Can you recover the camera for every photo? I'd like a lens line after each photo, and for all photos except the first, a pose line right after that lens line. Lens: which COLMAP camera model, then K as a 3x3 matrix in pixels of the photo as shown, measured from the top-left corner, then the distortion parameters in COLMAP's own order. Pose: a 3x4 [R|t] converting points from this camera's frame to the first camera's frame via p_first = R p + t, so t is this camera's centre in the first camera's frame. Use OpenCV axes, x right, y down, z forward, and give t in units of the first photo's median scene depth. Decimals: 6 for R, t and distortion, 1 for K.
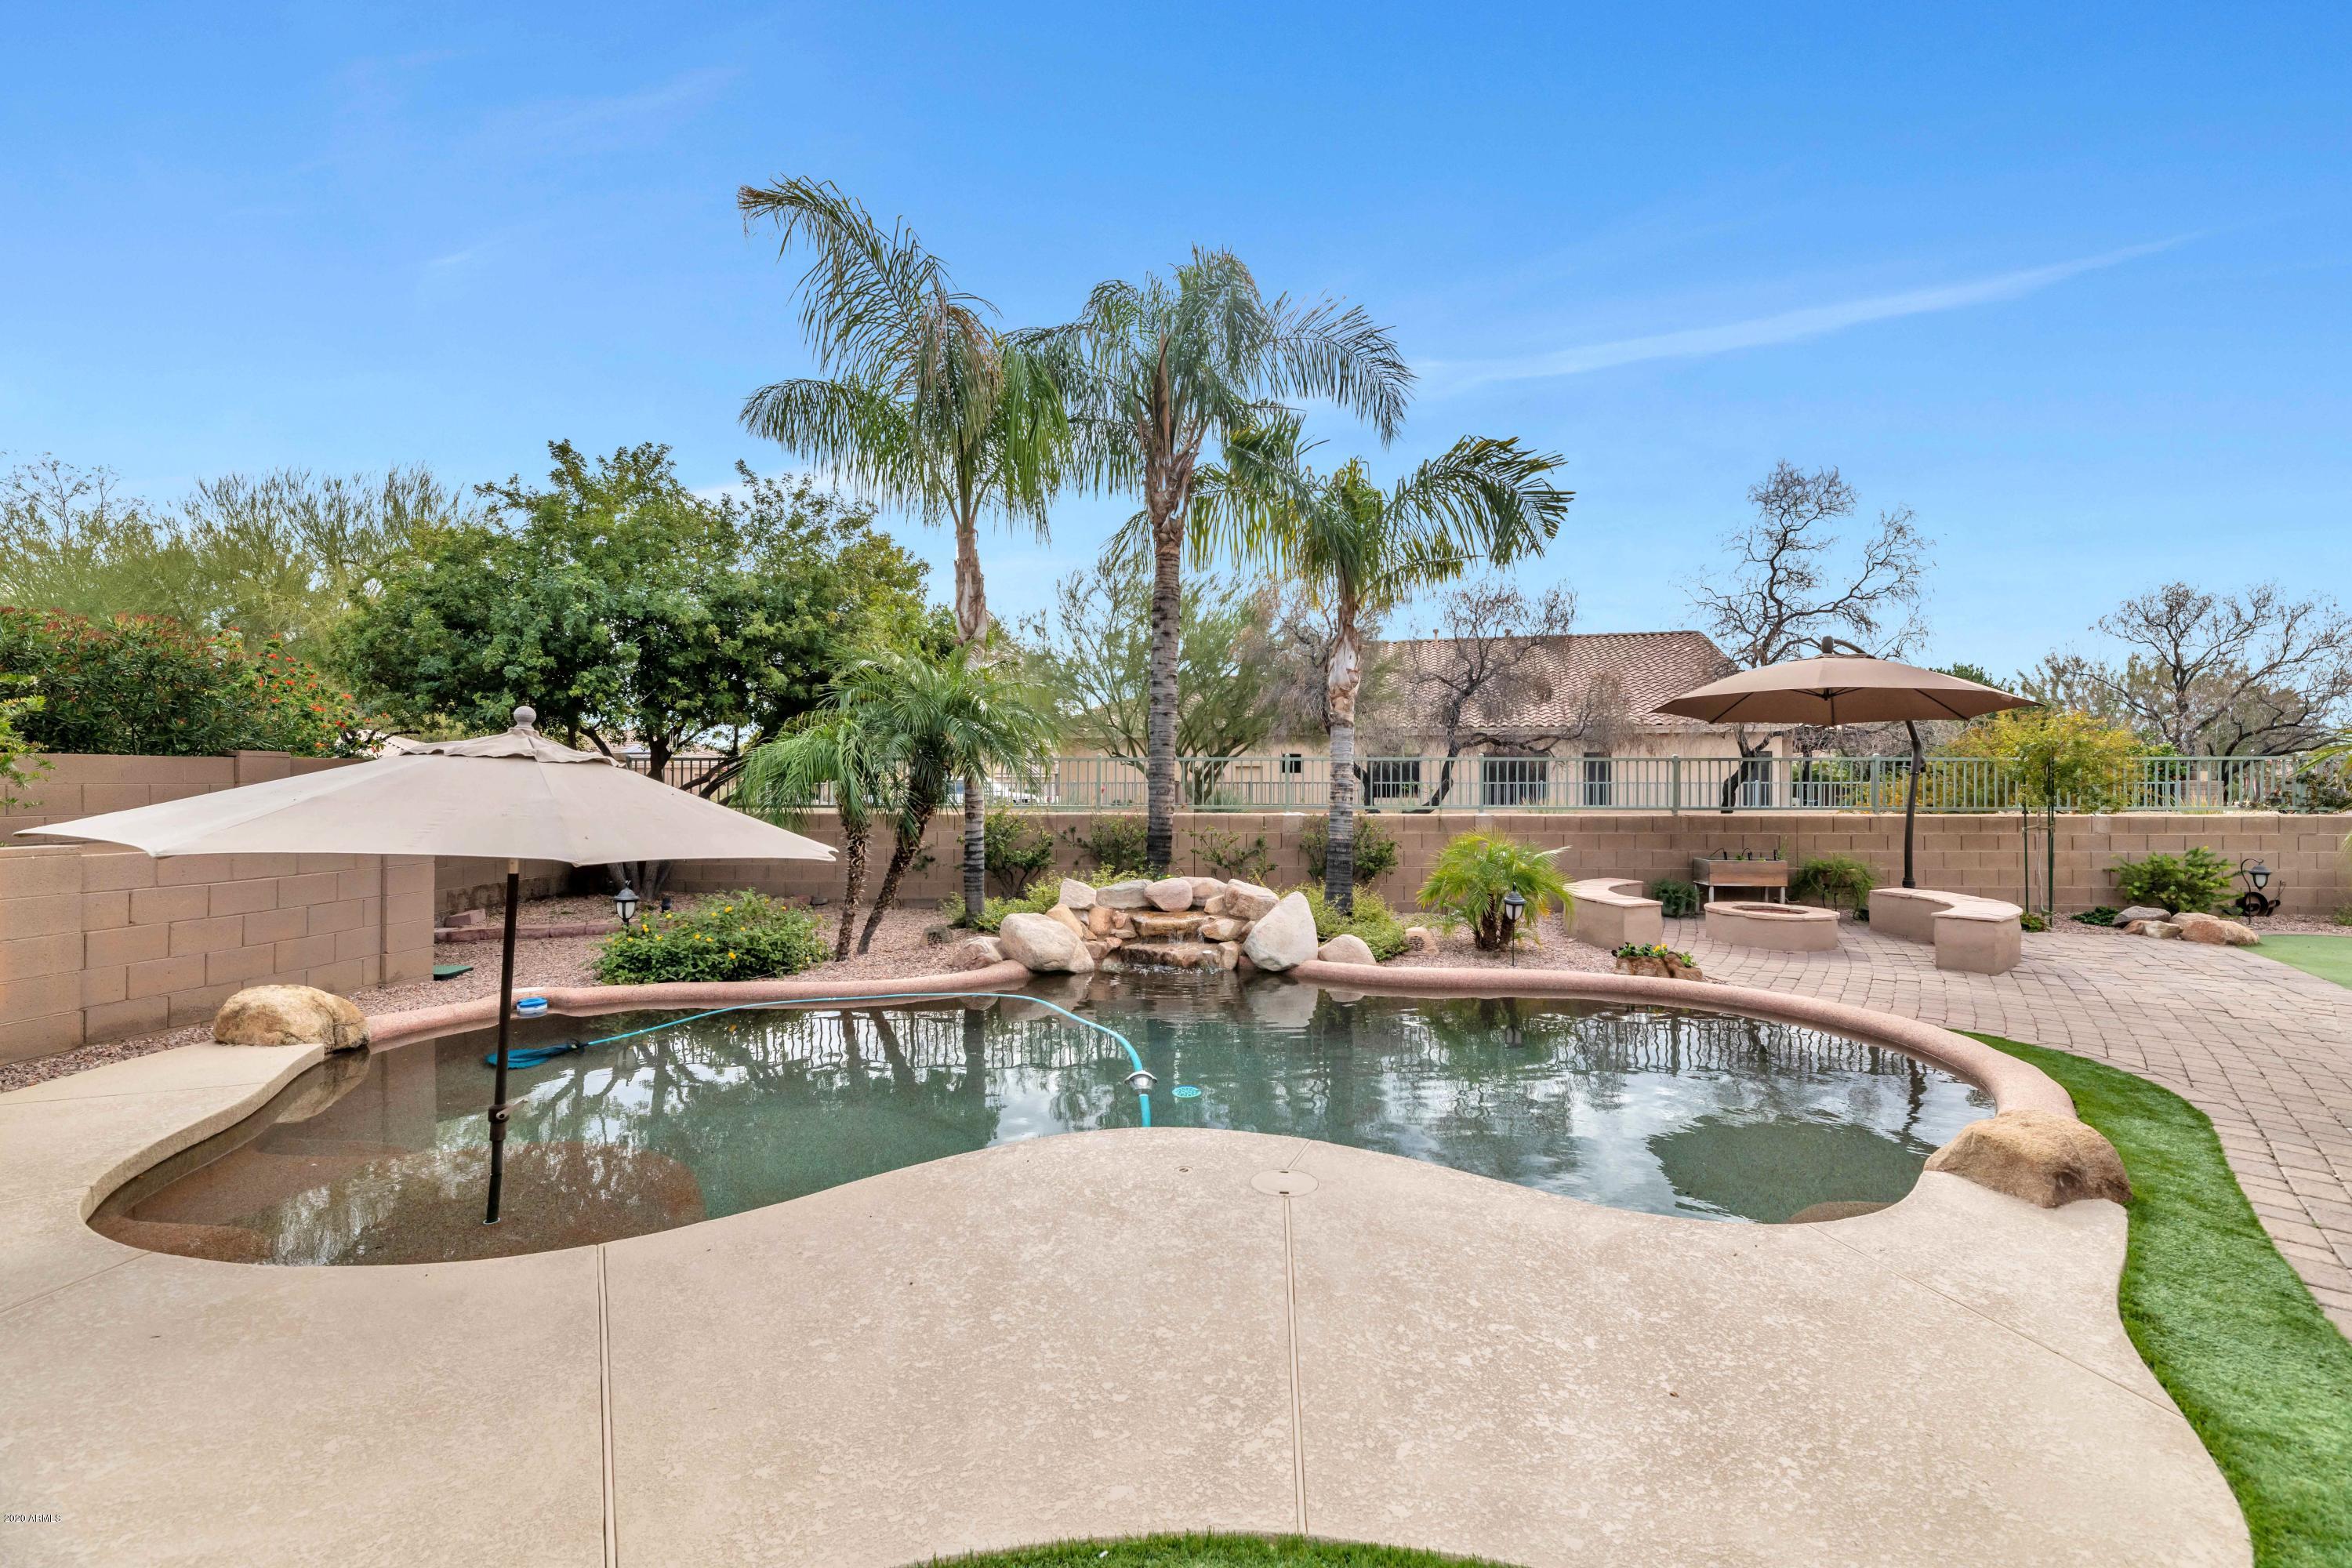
lens RADIAL K [[963.7, 0, 1194.7], [0, 963.7, 775.1], [0, 0, 1]] dist [-0.002125, -0.000113]
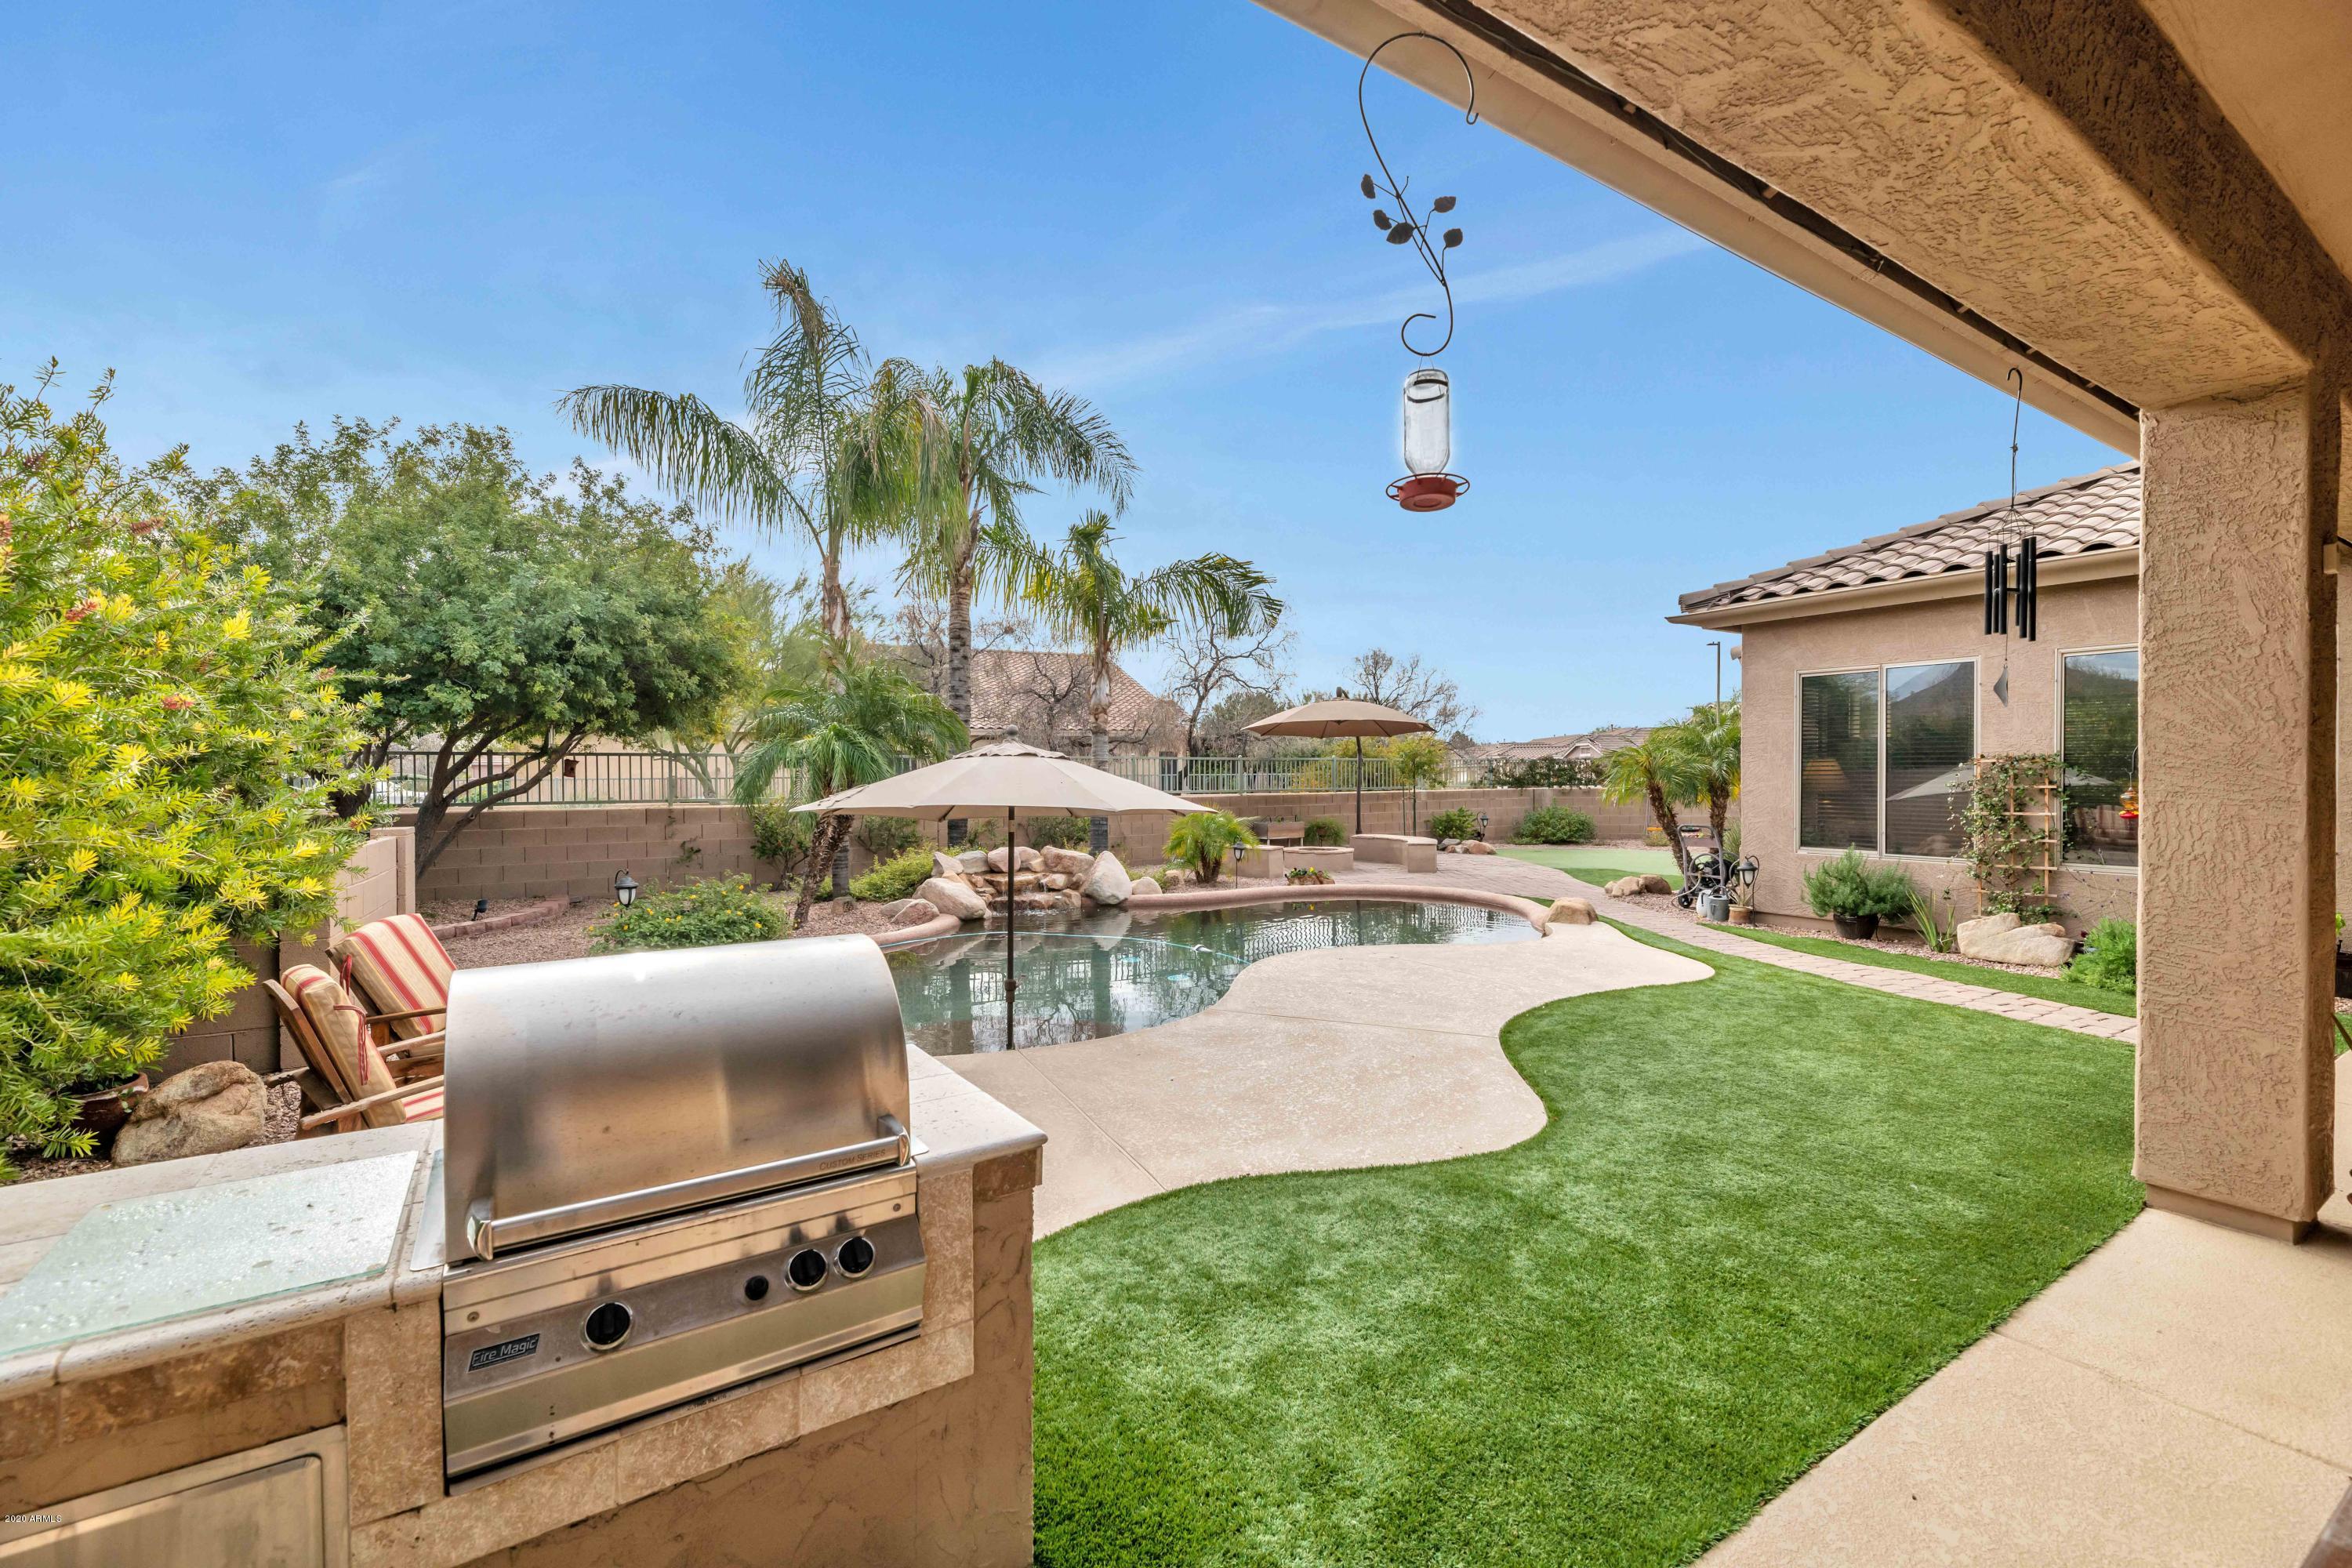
lens RADIAL K [[963.7, 0, 1156.7], [0, 963.7, 790.1], [0, 0, 1]] dist [-0.002125, -0.000113]
pose [[0.798518, -0.014907, 0.601787, -0.642577], [0.001845, 0.999749, 0.022316, -0.001251], [-0.601968, -0.016709, 0.798345, -0.174668]]
